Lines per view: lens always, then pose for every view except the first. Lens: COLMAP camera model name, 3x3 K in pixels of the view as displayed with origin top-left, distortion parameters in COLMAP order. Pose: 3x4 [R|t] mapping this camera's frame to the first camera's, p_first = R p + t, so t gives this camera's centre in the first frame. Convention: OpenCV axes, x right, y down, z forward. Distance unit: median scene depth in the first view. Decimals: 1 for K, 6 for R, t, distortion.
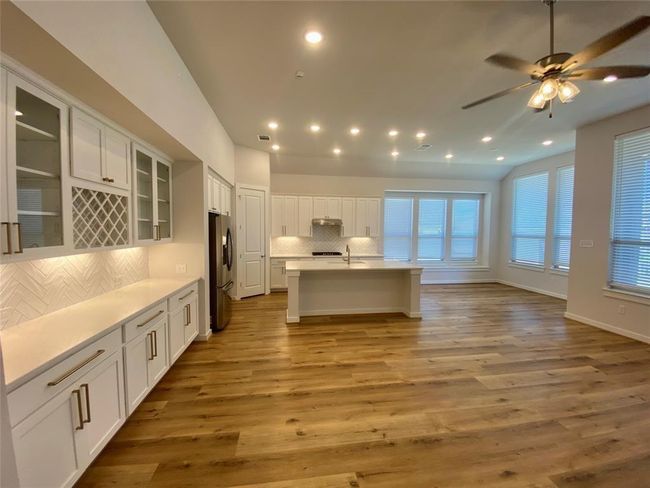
lens RADIAL K [[263.0, 0, 323.2], [0, 263.0, 243.4], [0, 0, 1]] dist [-0.000074, -0.007766]
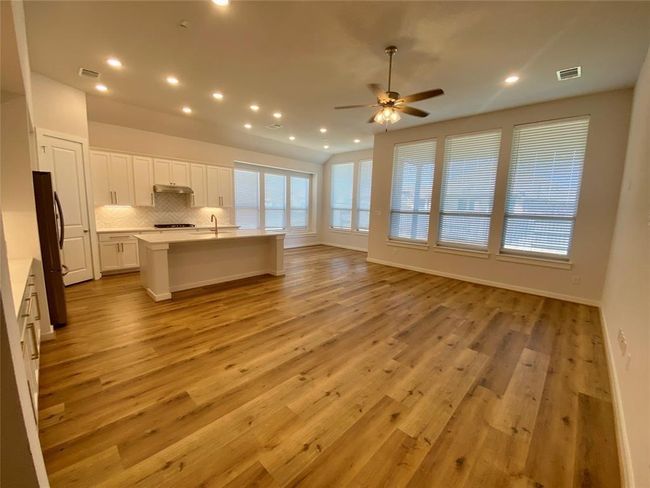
lens RADIAL K [[263.0, 0, 326.6], [0, 263.0, 244.6], [0, 0, 1]] dist [-0.000074, -0.007766]
pose [[0.781297, -0.073231, 0.619848, -0.218209], [0.010040, 0.994439, 0.104831, 0.021477], [-0.624079, -0.075681, 0.777688, -0.044542]]
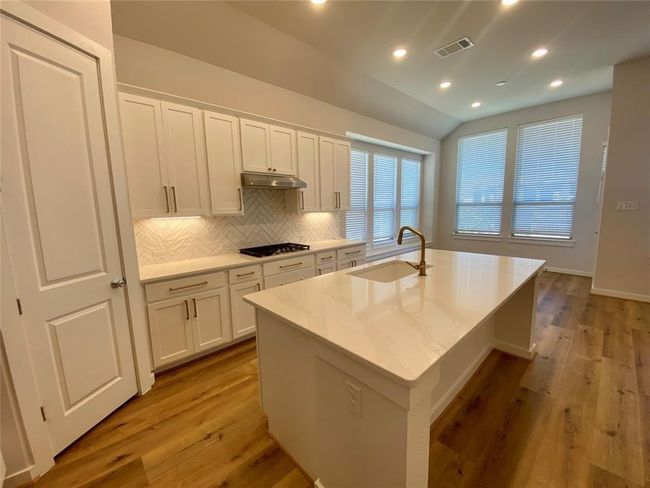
lens RADIAL K [[263.0, 0, 325.6], [0, 263.0, 243.8], [0, 0, 1]] dist [-0.000074, -0.007766]
pose [[0.822460, -0.106517, 0.558761, -0.270429], [0.060499, 0.993119, 0.100269, -0.020156], [-0.565596, -0.048663, 0.823245, 0.847767]]
